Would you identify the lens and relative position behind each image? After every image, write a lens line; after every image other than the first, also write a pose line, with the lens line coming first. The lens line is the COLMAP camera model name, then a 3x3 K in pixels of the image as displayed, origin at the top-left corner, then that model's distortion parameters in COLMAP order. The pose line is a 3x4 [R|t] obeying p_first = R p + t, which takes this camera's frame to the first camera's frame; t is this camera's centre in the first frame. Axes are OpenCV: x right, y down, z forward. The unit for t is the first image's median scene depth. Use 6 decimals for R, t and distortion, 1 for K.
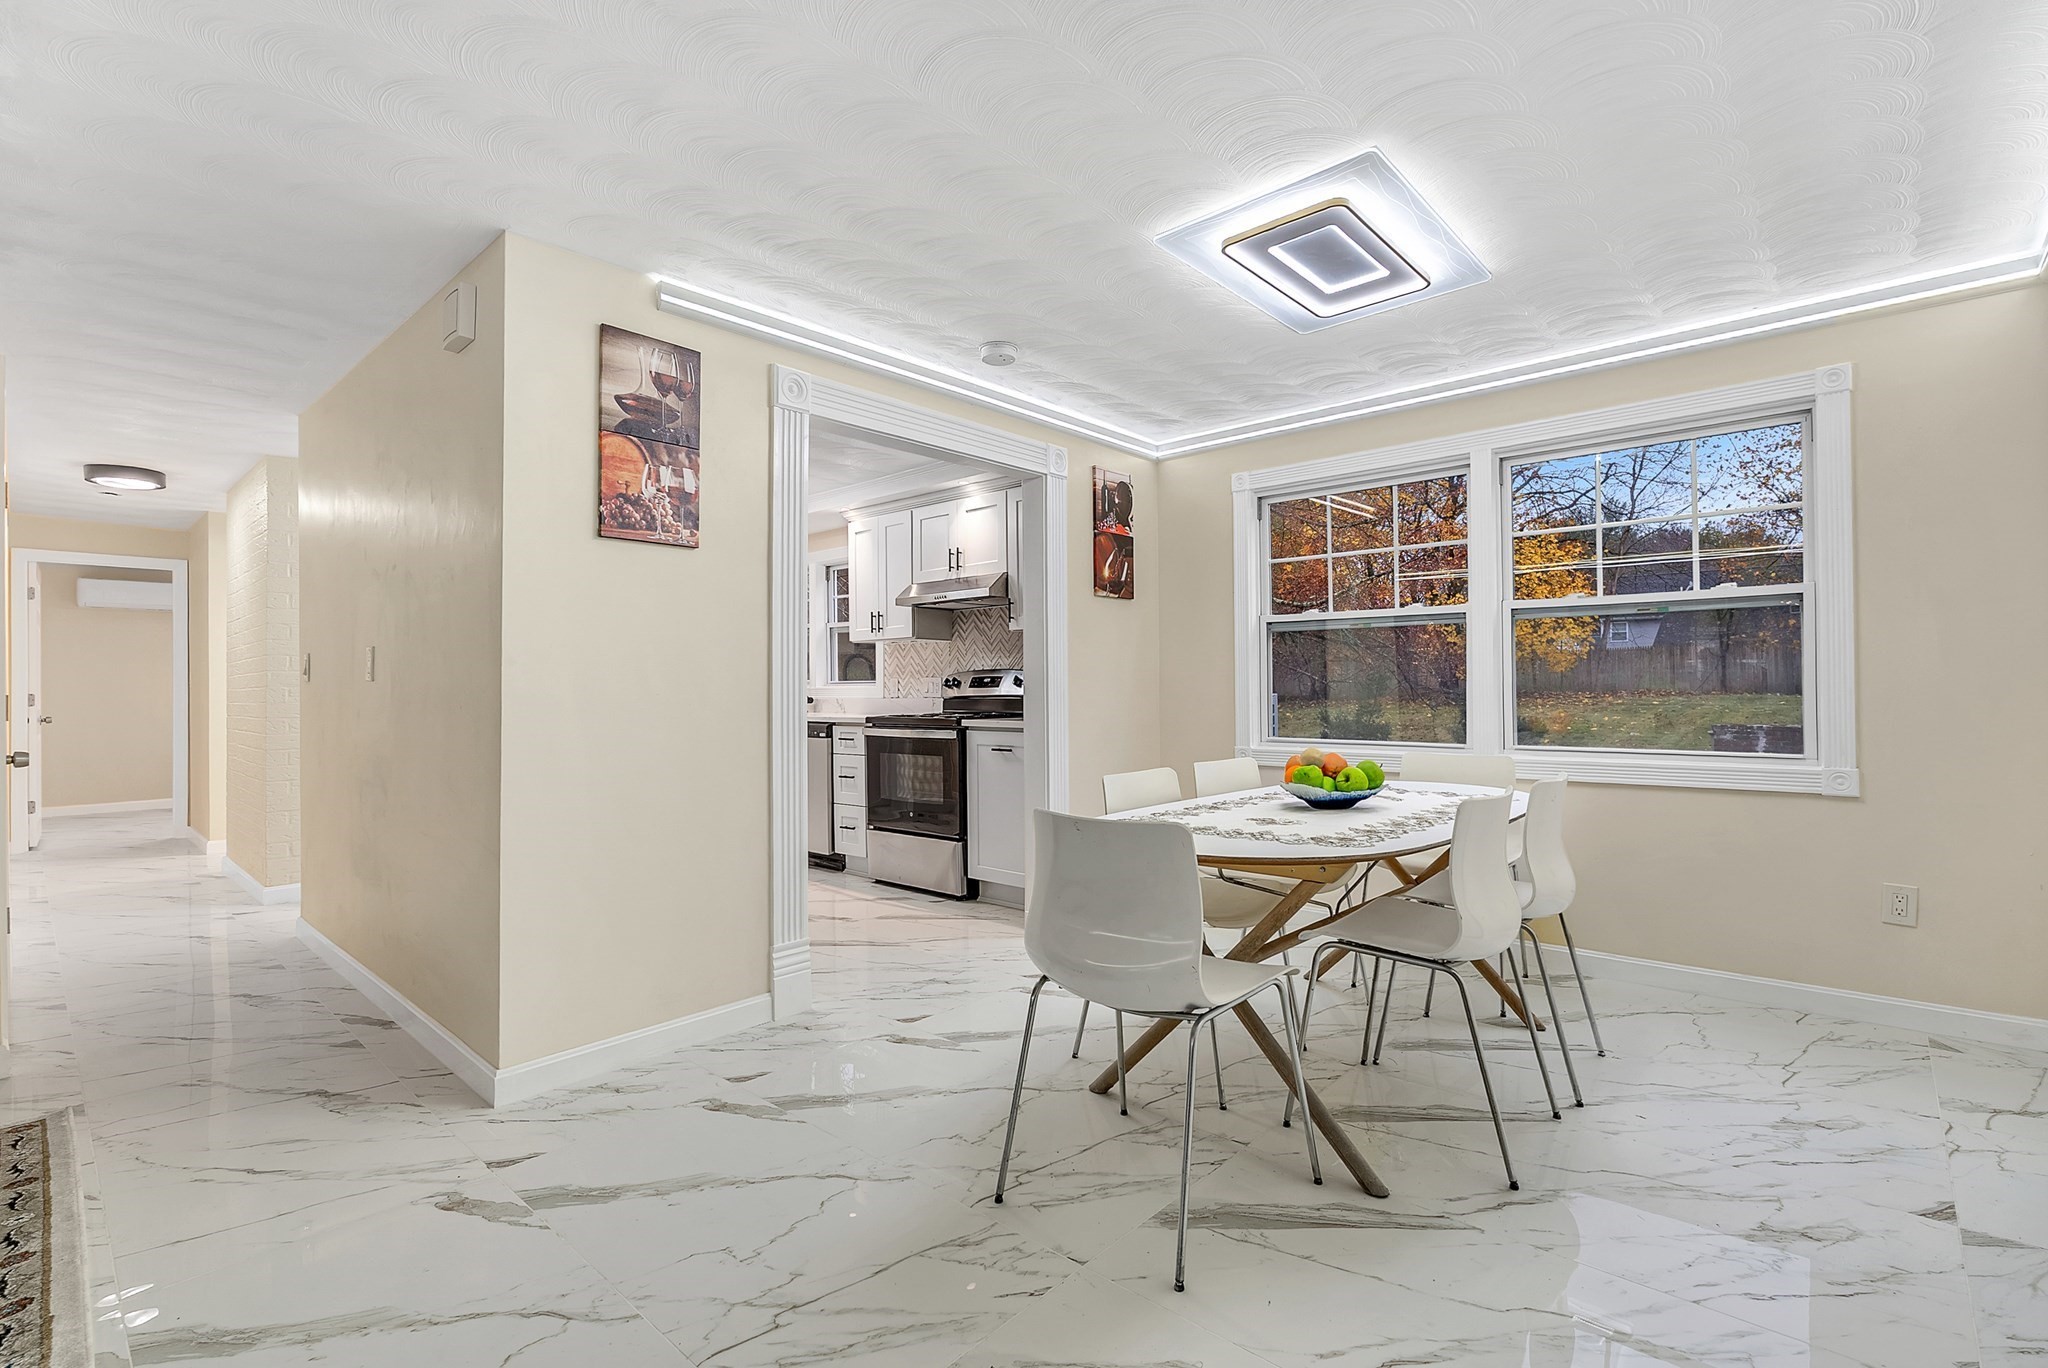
lens RADIAL K [[931.5, 0, 1015.1], [0, 931.5, 689.8], [0, 0, 1]] dist [-0.002096, -0.000395]
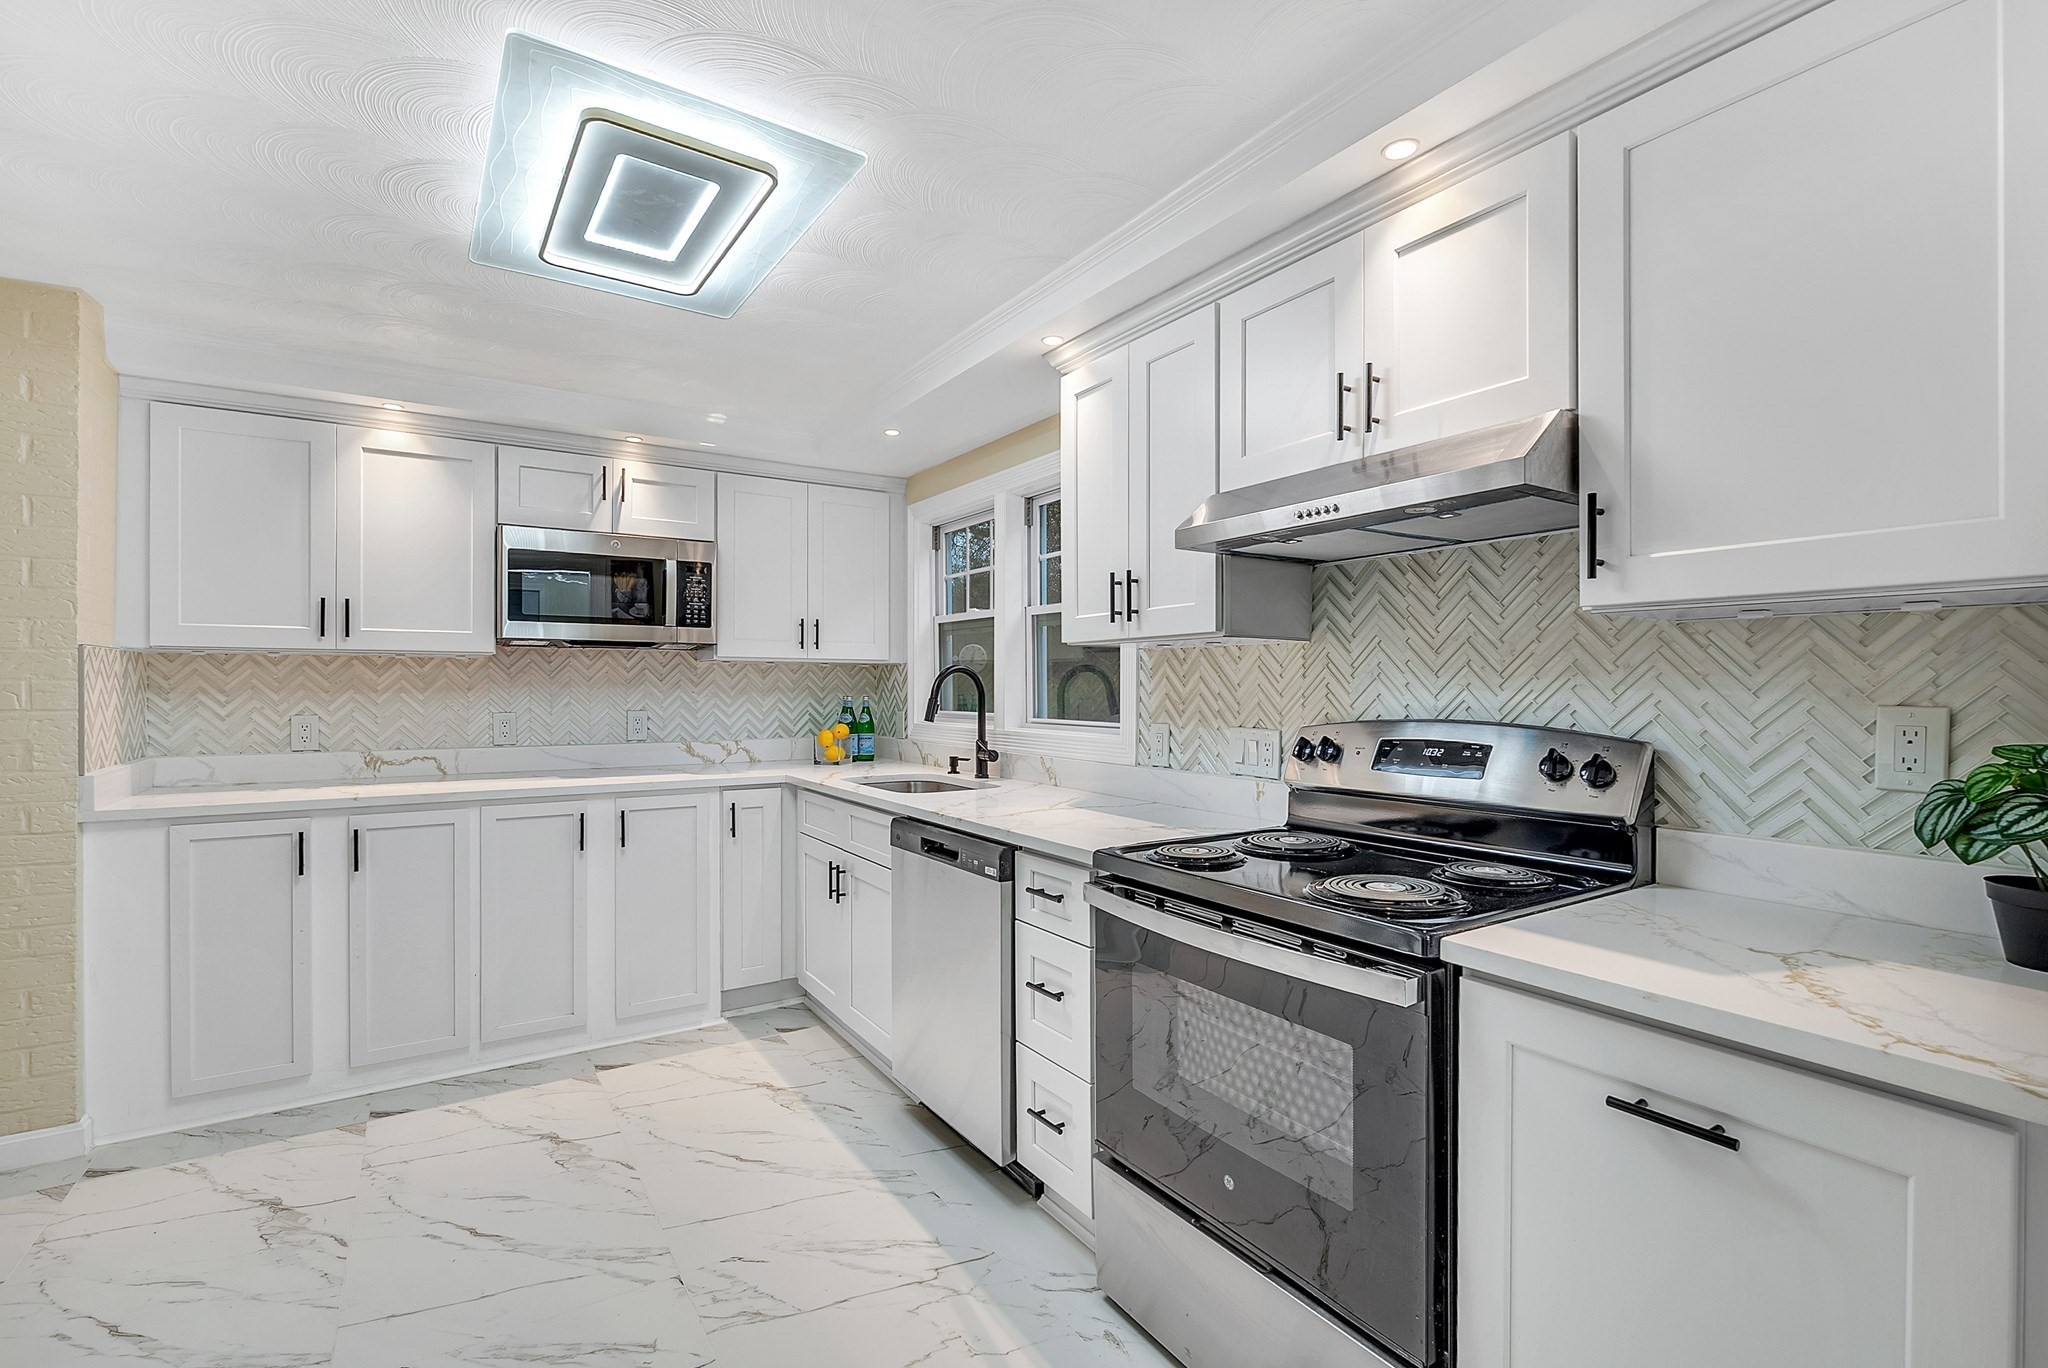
lens RADIAL K [[915.0, 0, 1028.7], [0, 915.0, 690.9], [0, 0, 1]] dist [-0.009380, 0.001364]
pose [[0.970918, 0.008724, -0.239252, -0.110790], [-0.006919, 0.999941, 0.008381, -0.040714], [0.239311, -0.006481, 0.970921, 0.715628]]
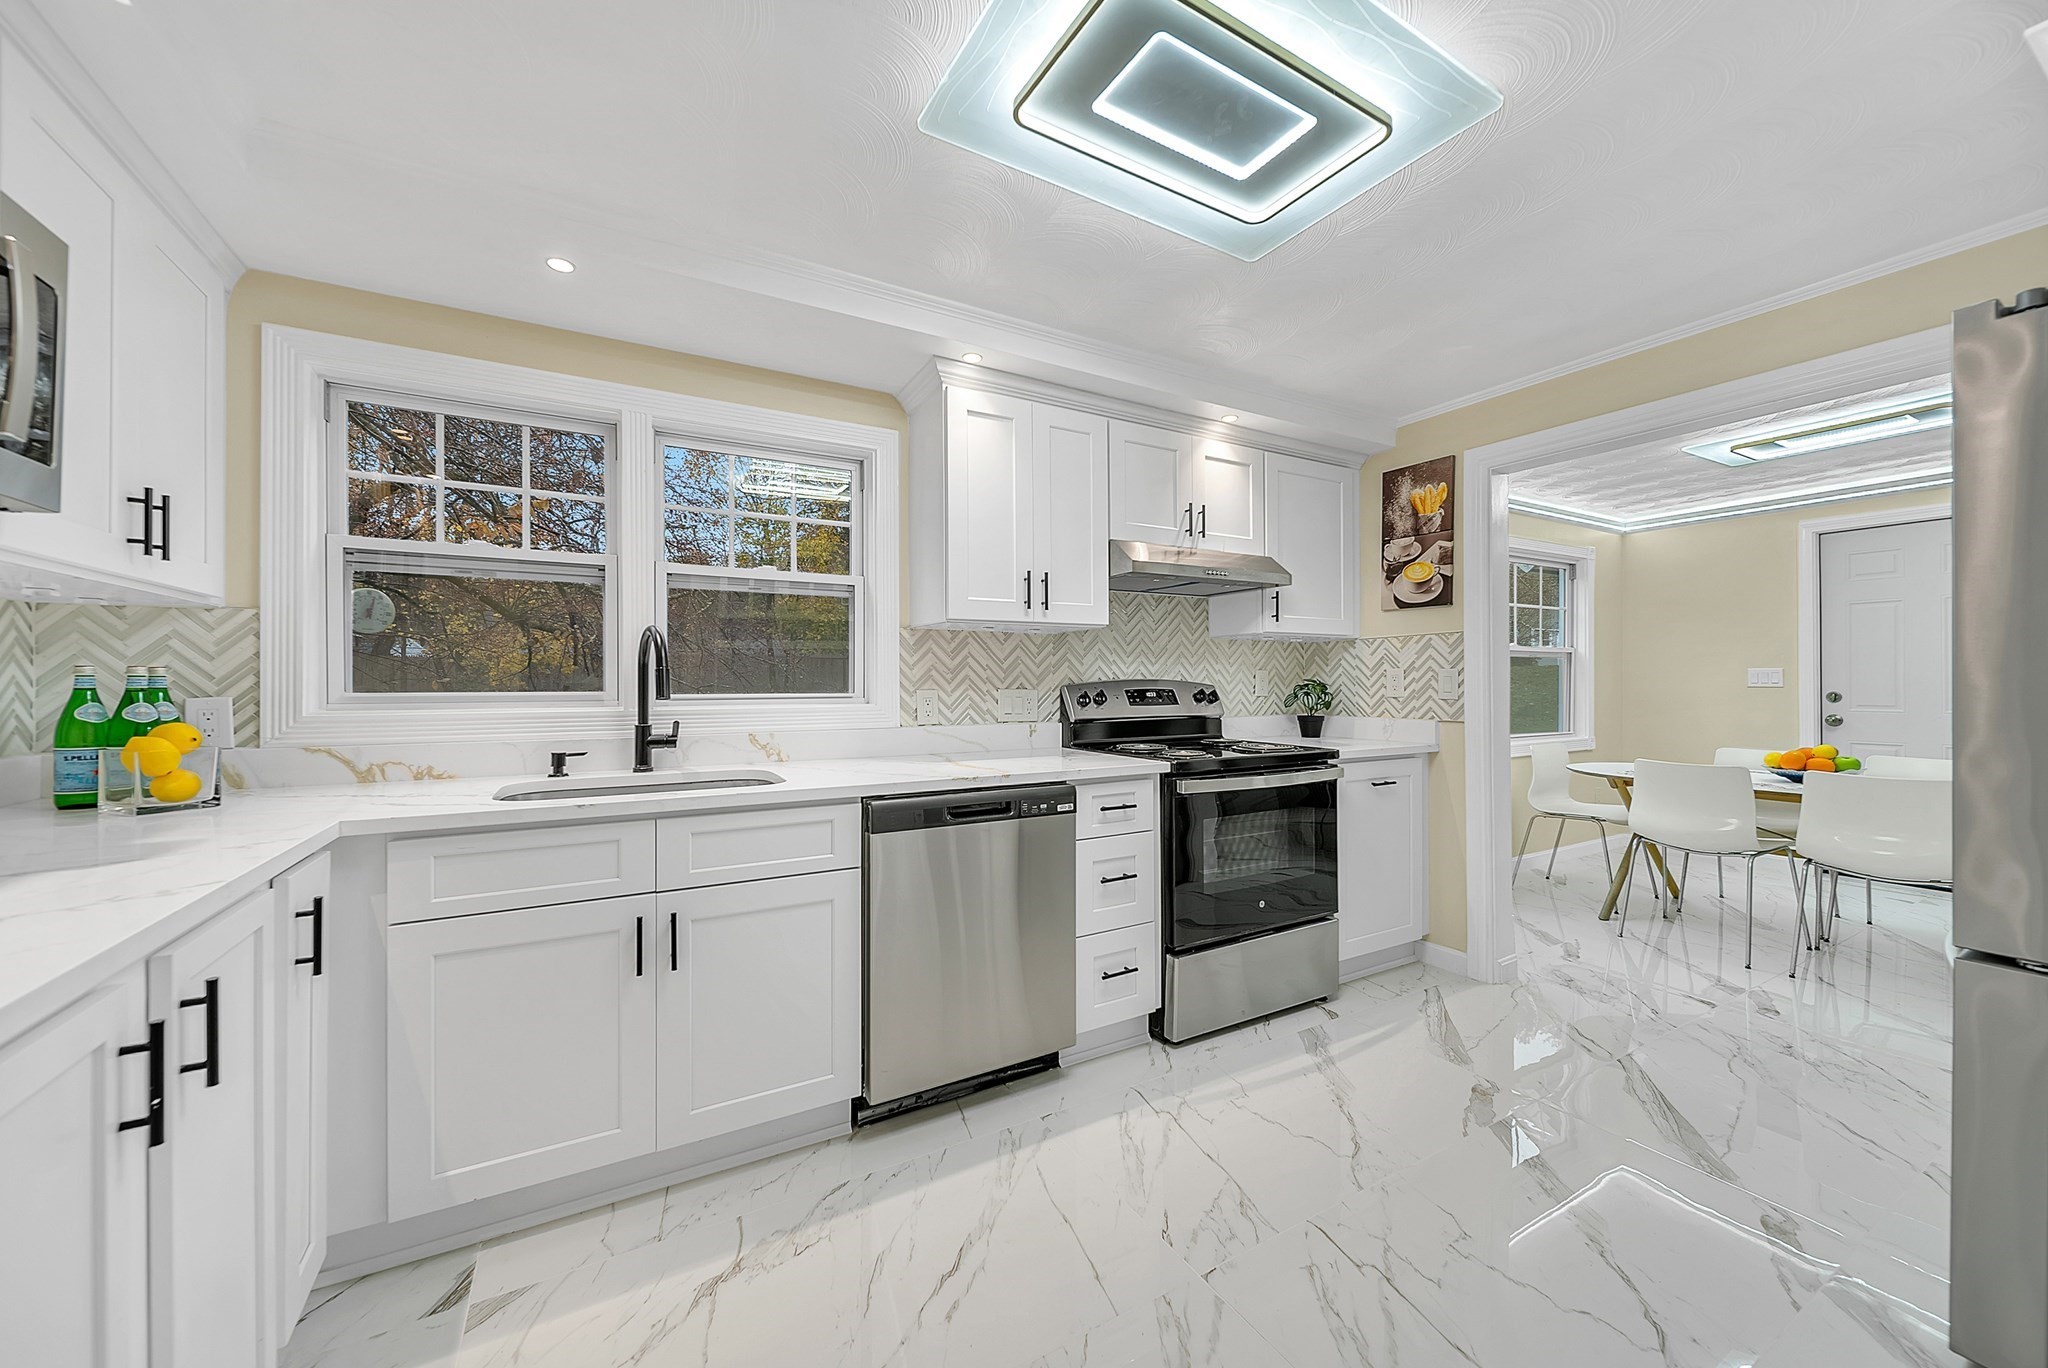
lens RADIAL K [[729.2, 0, 1004.7], [0, 729.2, 677.7], [0, 0, 1]] dist [0.000056, -0.000160]
pose [[0.327233, 0.010193, 0.944889, -0.681303], [-0.004639, 0.999947, -0.009181, -0.020367], [-0.944932, -0.001379, 0.327263, 1.054869]]
